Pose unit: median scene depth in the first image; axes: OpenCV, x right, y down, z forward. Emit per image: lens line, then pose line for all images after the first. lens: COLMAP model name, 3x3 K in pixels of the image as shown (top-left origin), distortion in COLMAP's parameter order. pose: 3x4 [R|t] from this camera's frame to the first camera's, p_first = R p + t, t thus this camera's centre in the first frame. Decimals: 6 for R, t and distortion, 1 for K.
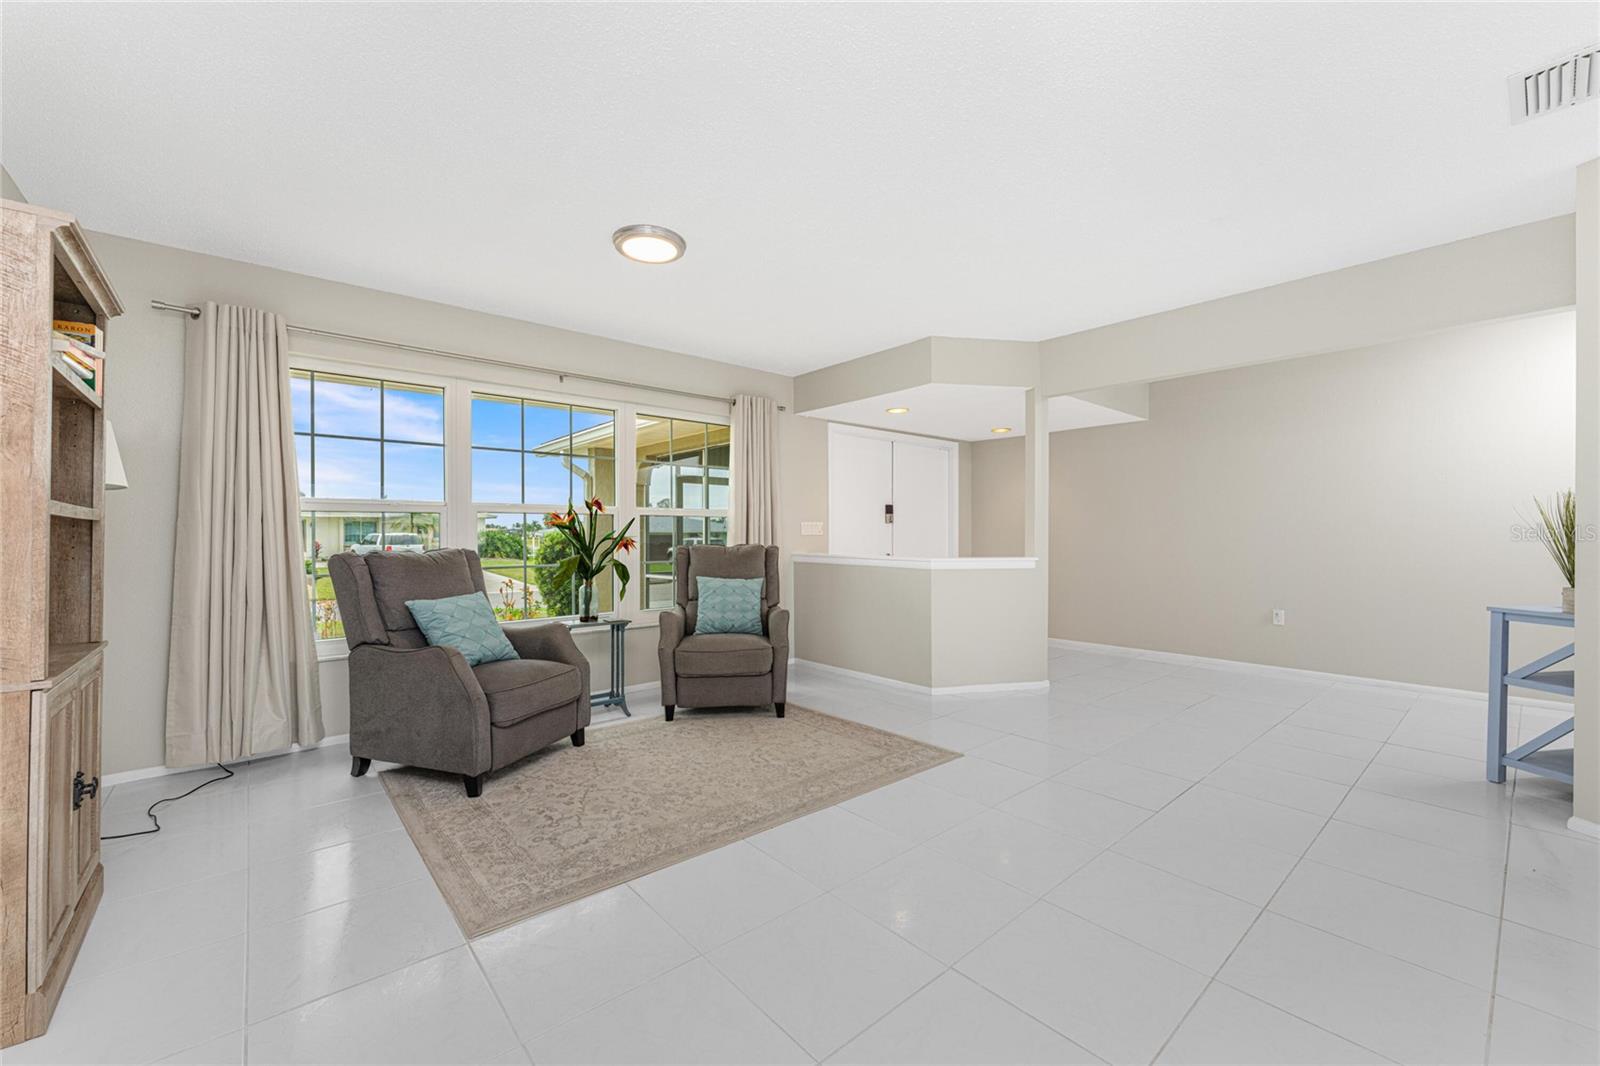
lens RADIAL K [[642.8, 0, 795.6], [0, 642.8, 533.1], [0, 0, 1]] dist [-0.002067, -0.000150]
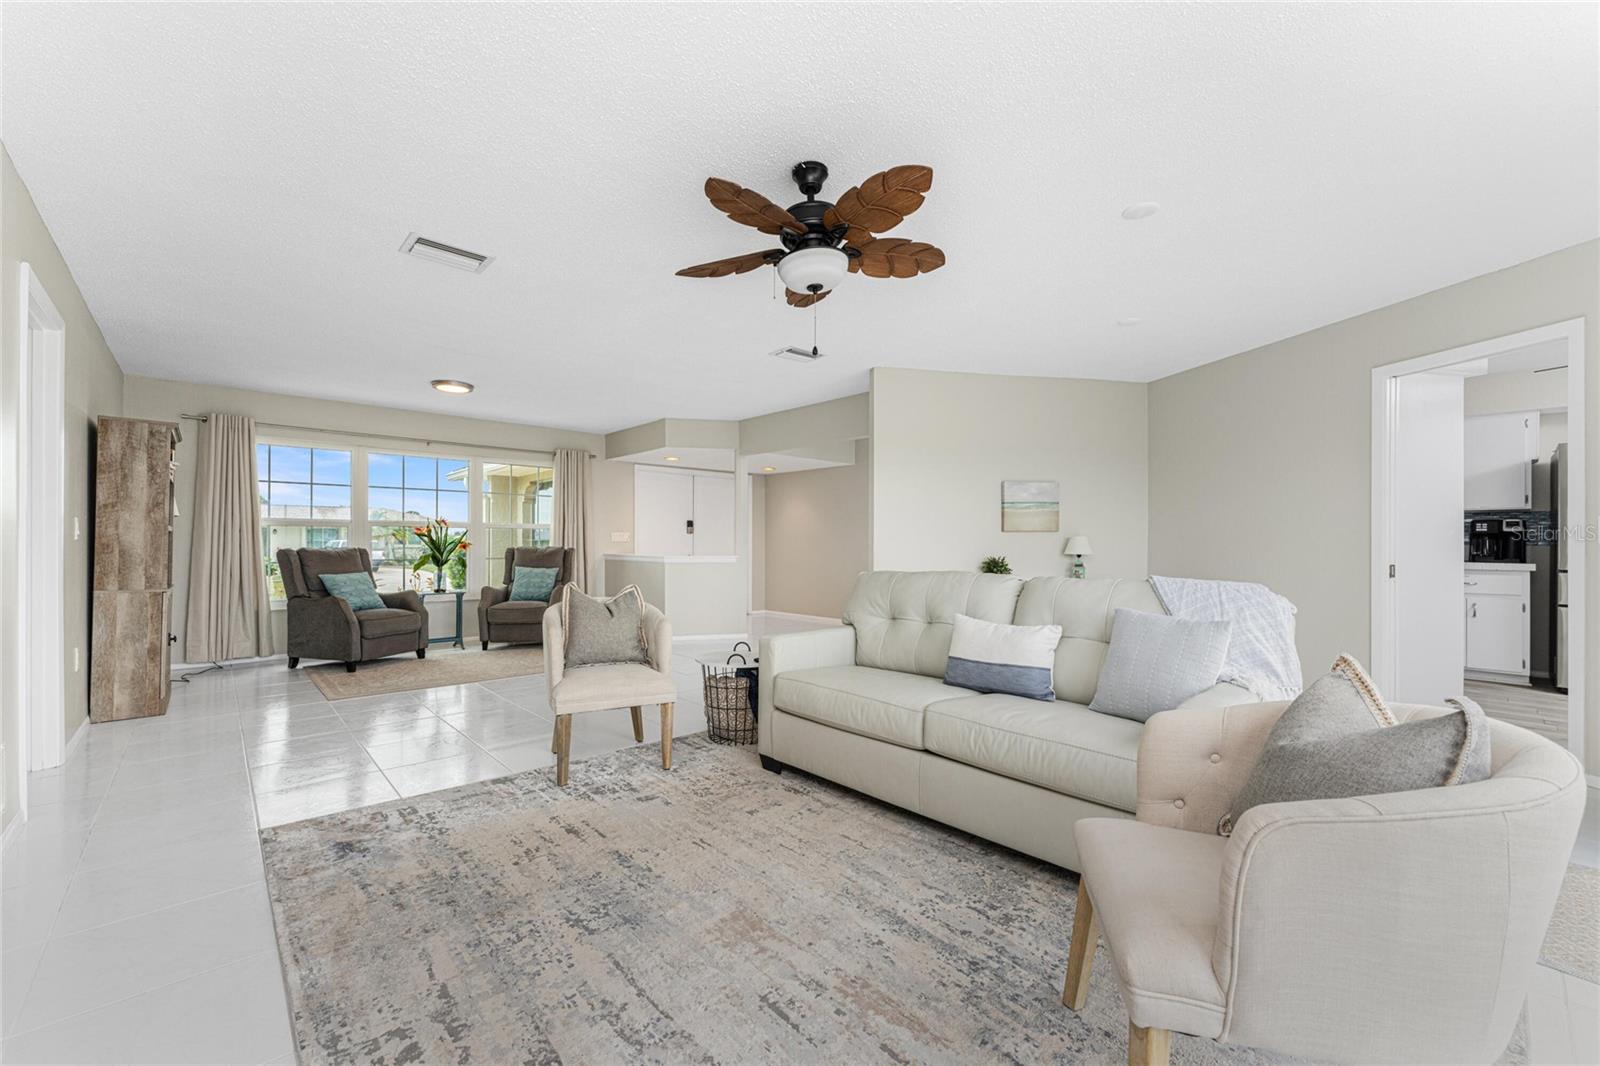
lens RADIAL K [[642.8, 0, 794.2], [0, 642.8, 535.6], [0, 0, 1]] dist [-0.002067, -0.000150]
pose [[0.999233, 0.003993, 0.038966, 0.636212], [-0.003621, 0.999947, -0.009600, 0.004309], [-0.039002, 0.009451, 0.999194, -0.837171]]
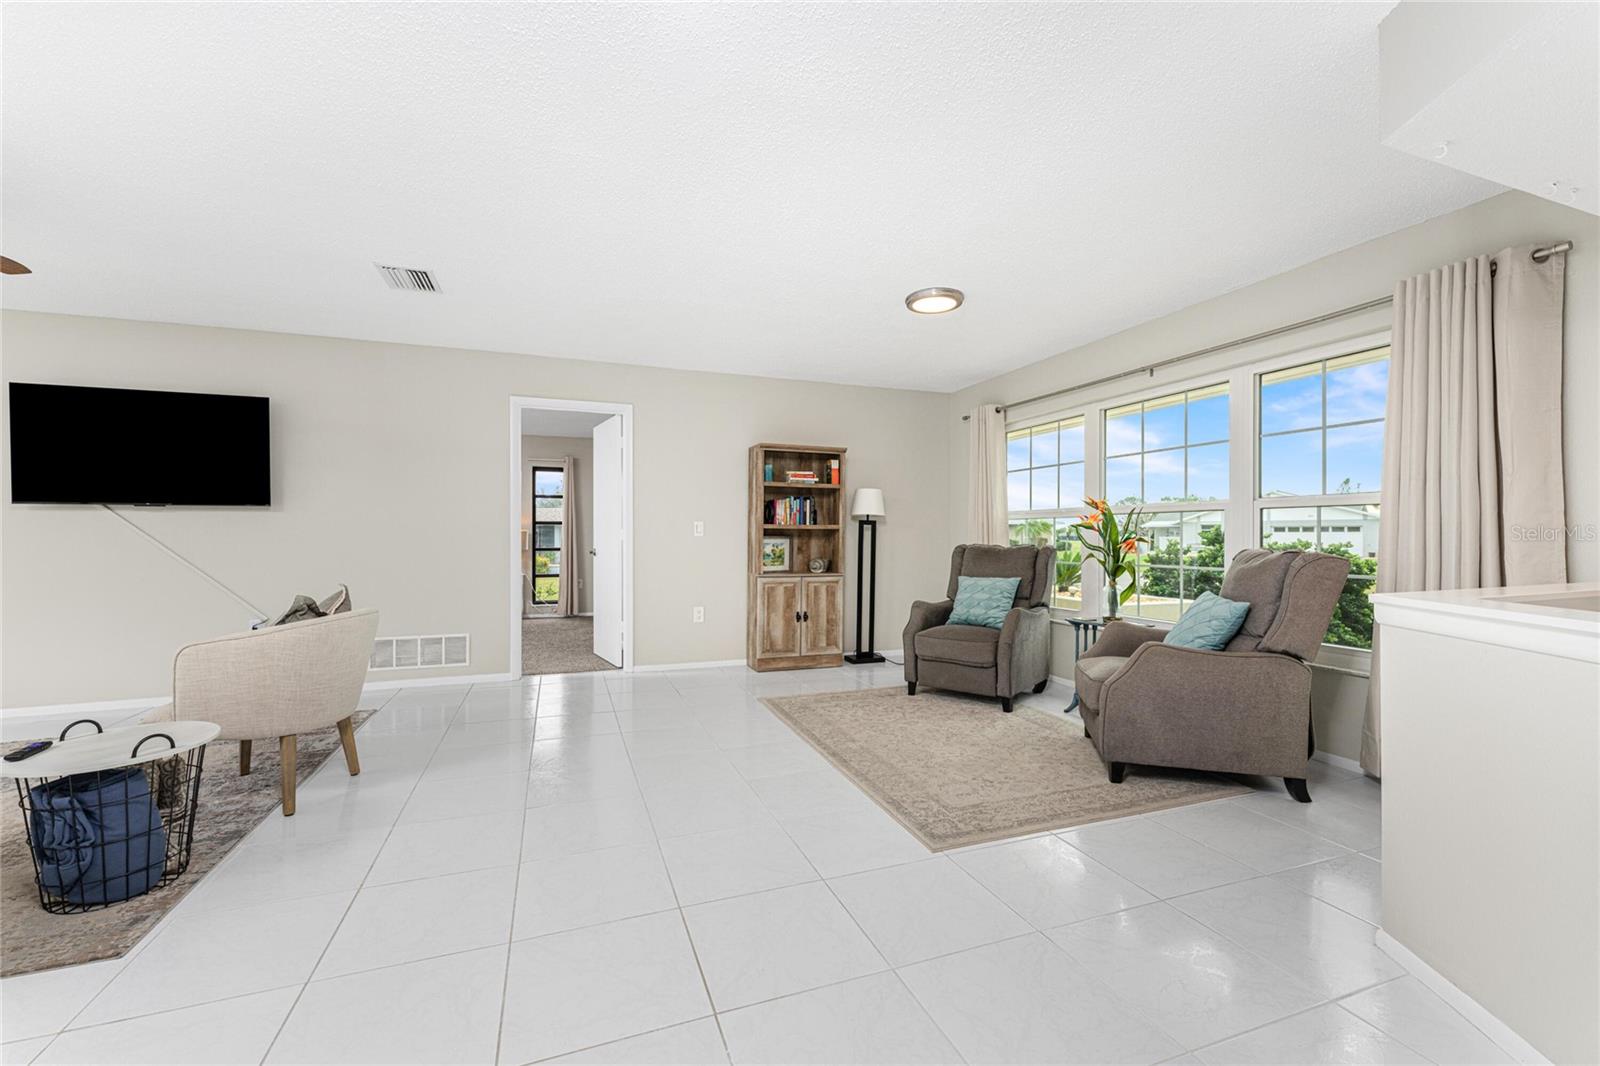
lens RADIAL K [[642.8, 0, 791.4], [0, 642.8, 535.2], [0, 0, 1]] dist [-0.002067, -0.000150]
pose [[-0.355554, -0.008423, -0.934618, 0.918048], [-0.008743, 0.999946, -0.005686, 0.018285], [0.934615, 0.006150, -0.355609, 1.066447]]
